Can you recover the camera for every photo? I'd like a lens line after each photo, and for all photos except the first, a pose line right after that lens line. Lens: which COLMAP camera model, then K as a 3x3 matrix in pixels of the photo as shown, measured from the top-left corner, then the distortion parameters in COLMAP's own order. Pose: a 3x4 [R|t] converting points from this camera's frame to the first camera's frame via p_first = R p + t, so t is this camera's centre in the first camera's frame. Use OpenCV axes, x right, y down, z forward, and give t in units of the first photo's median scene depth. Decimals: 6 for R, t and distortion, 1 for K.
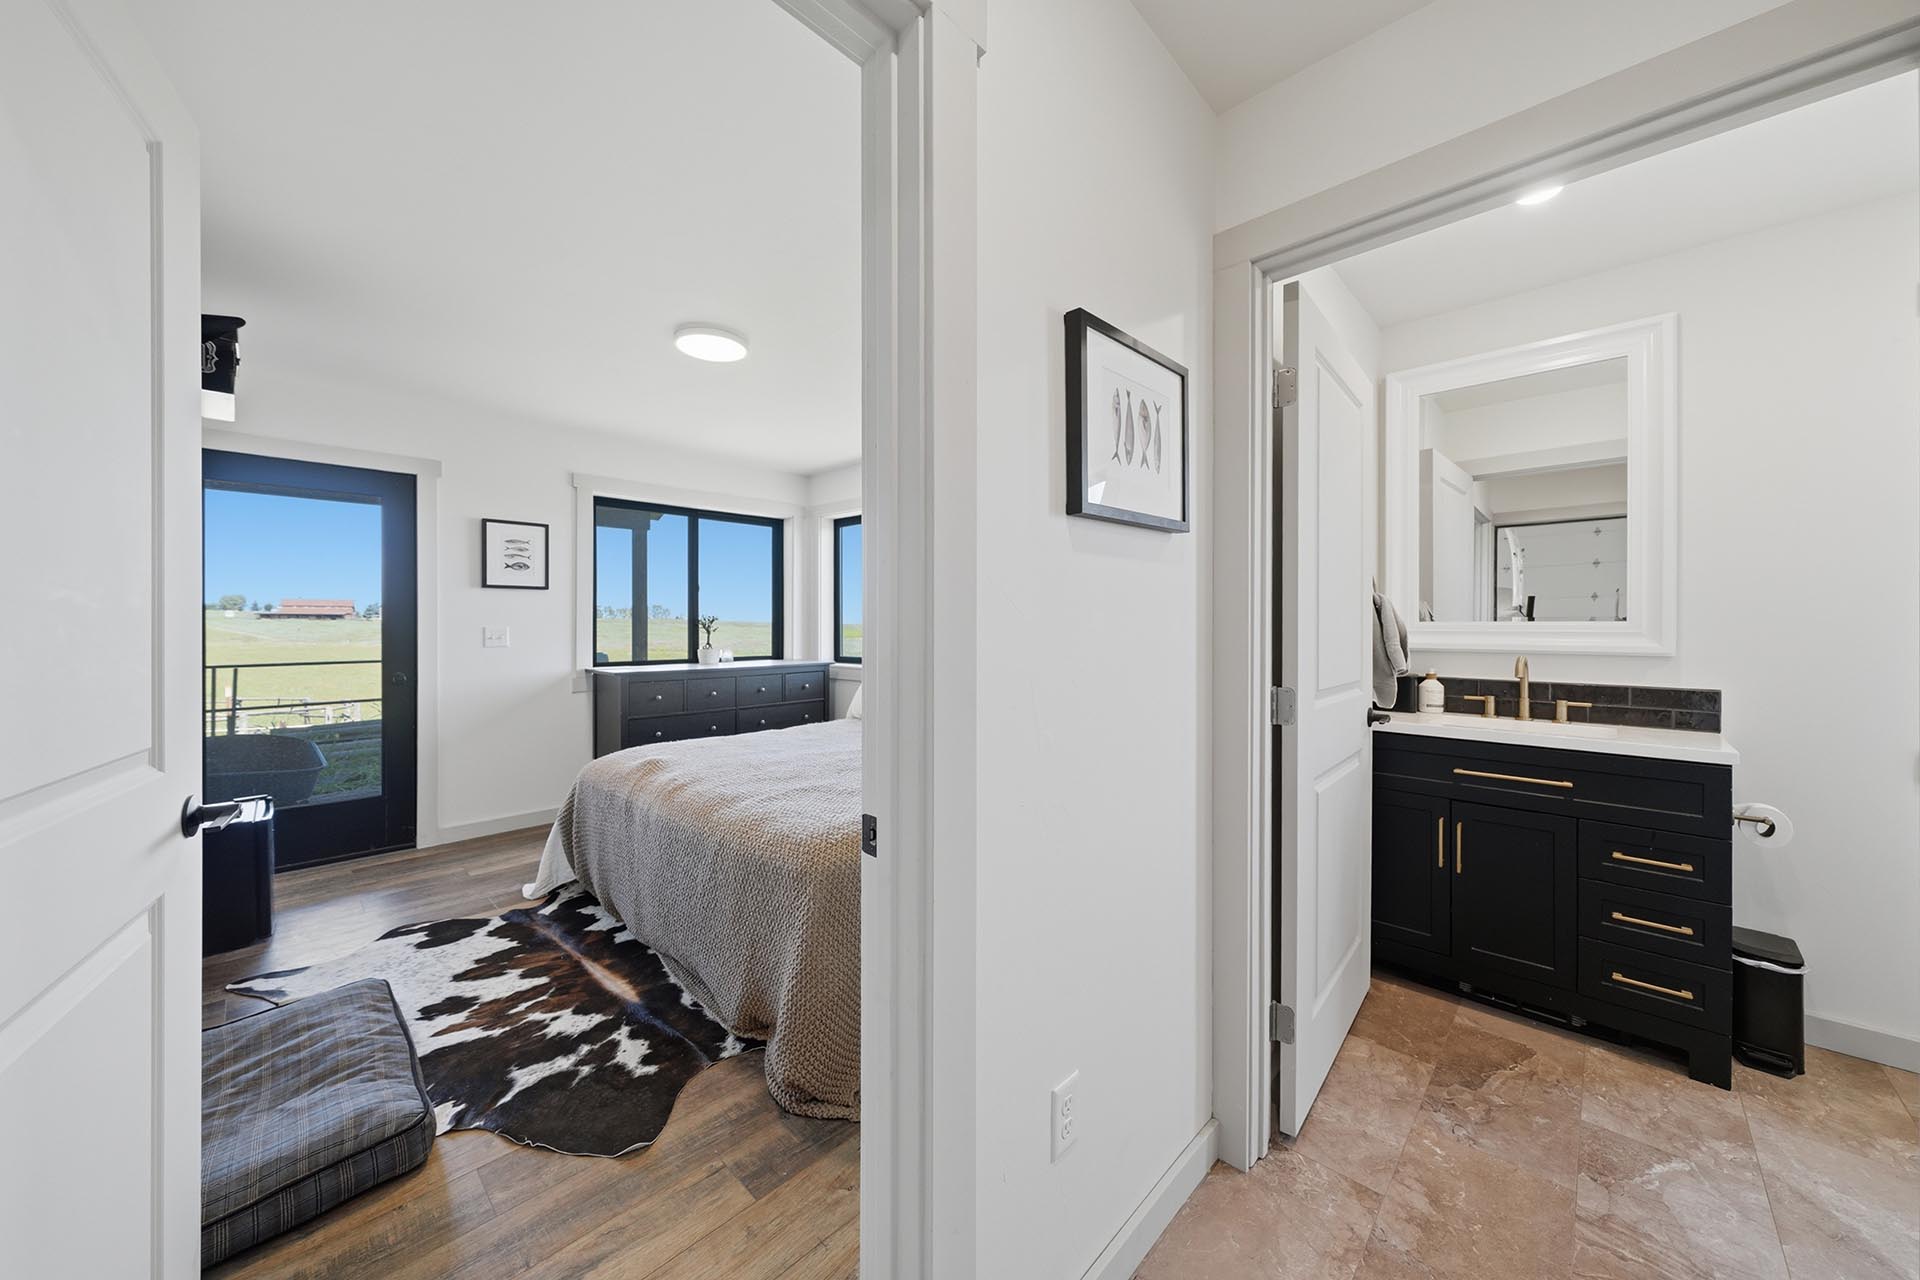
lens RADIAL K [[675.3, 0, 963.4], [0, 675.3, 632.1], [0, 0, 1]] dist [0.000962, -0.000196]
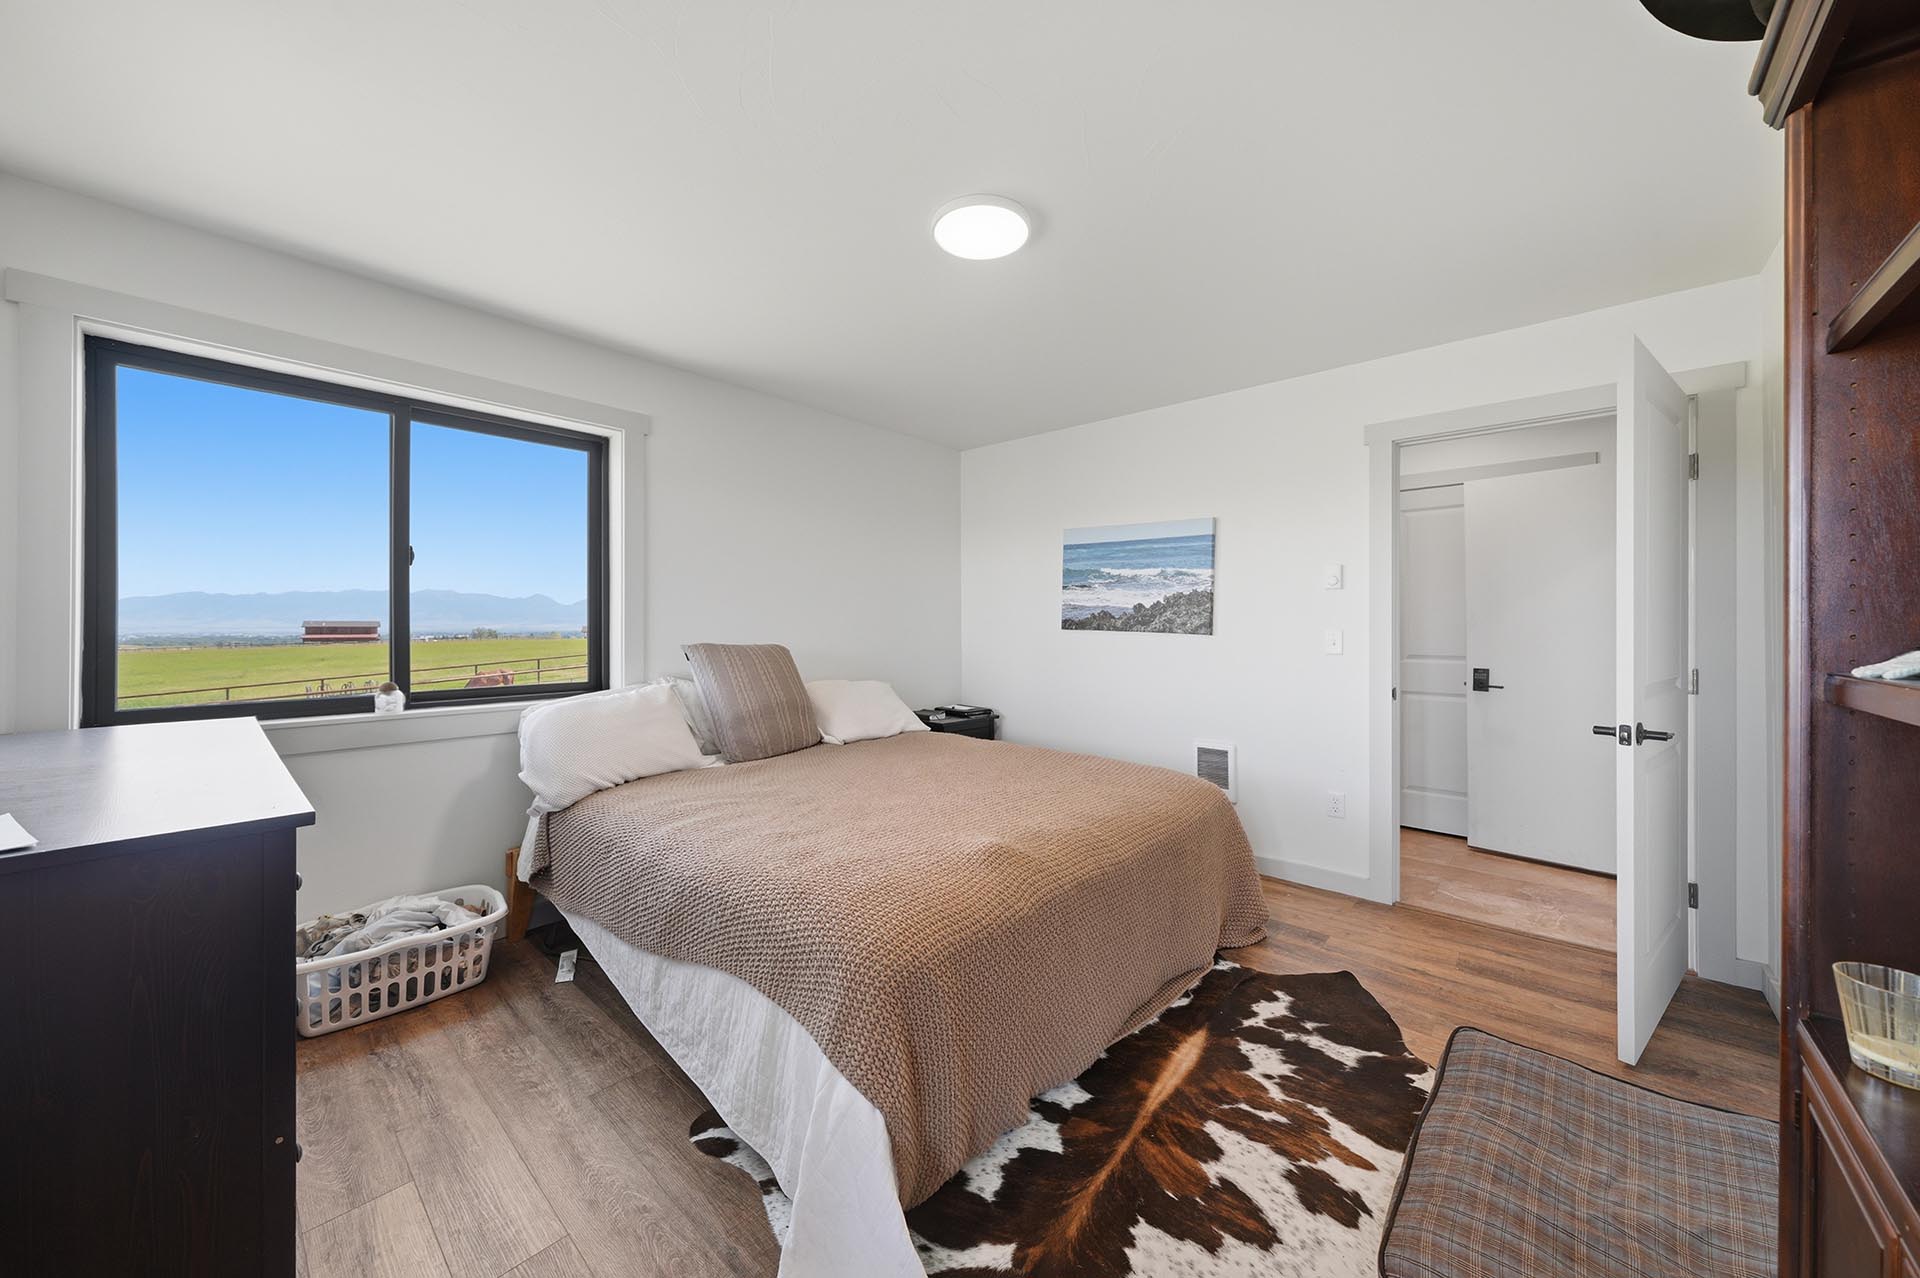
lens RADIAL K [[675.3, 0, 965.2], [0, 675.3, 628.7], [0, 0, 1]] dist [0.000962, -0.000196]
pose [[-0.032822, -0.001252, 0.999460, -1.187936], [0.015079, 0.999885, 0.001747, -0.007412], [-0.999347, 0.015128, -0.032799, 1.148656]]
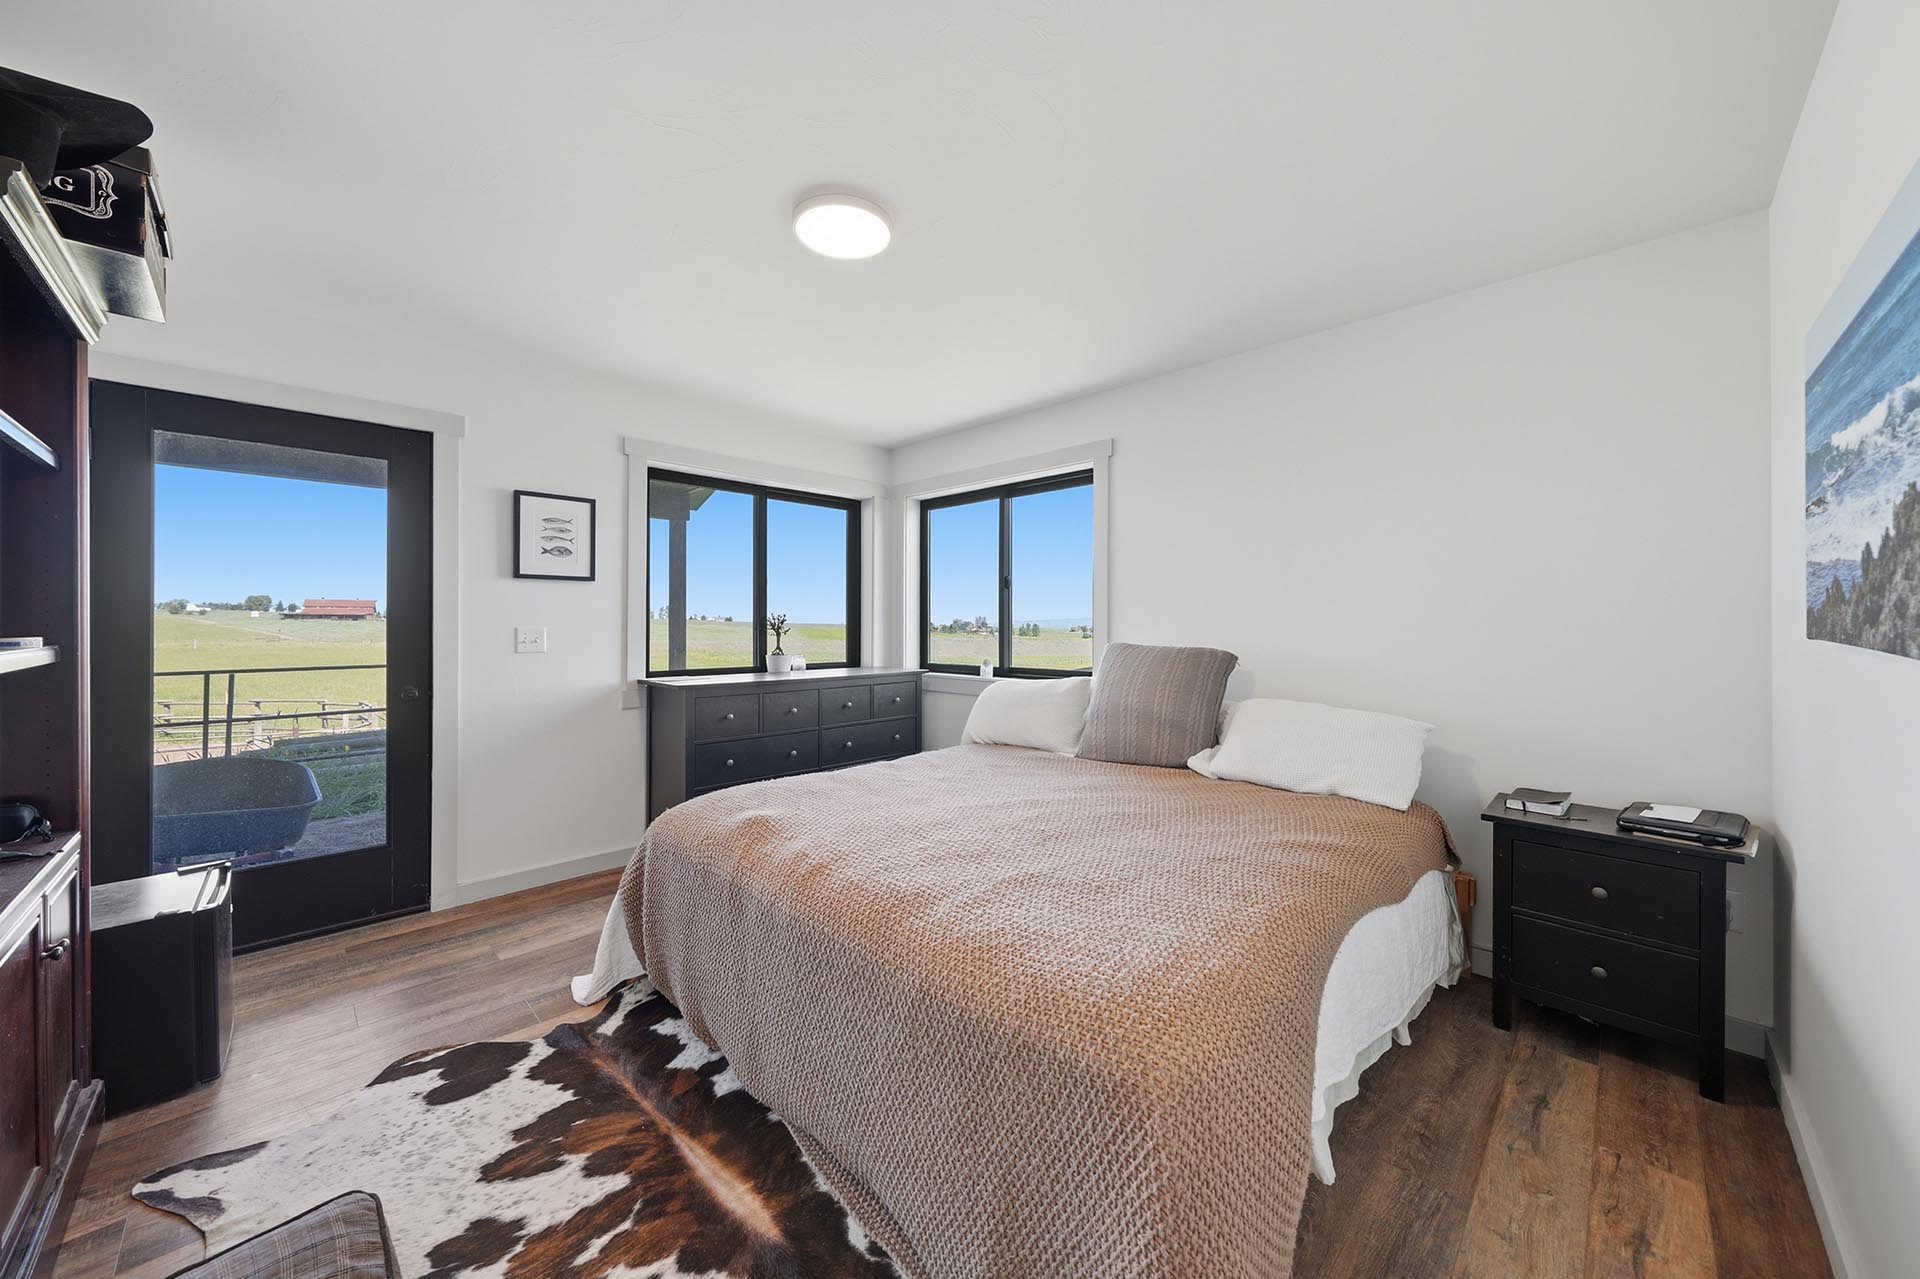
lens RADIAL K [[675.3, 0, 957.6], [0, 675.3, 632.6], [0, 0, 1]] dist [0.000962, -0.000196]
pose [[0.999741, 0.003008, -0.022565, -0.262492], [-0.003062, 0.999992, -0.002378, -0.002018], [0.022558, 0.002446, 0.999743, 0.332031]]
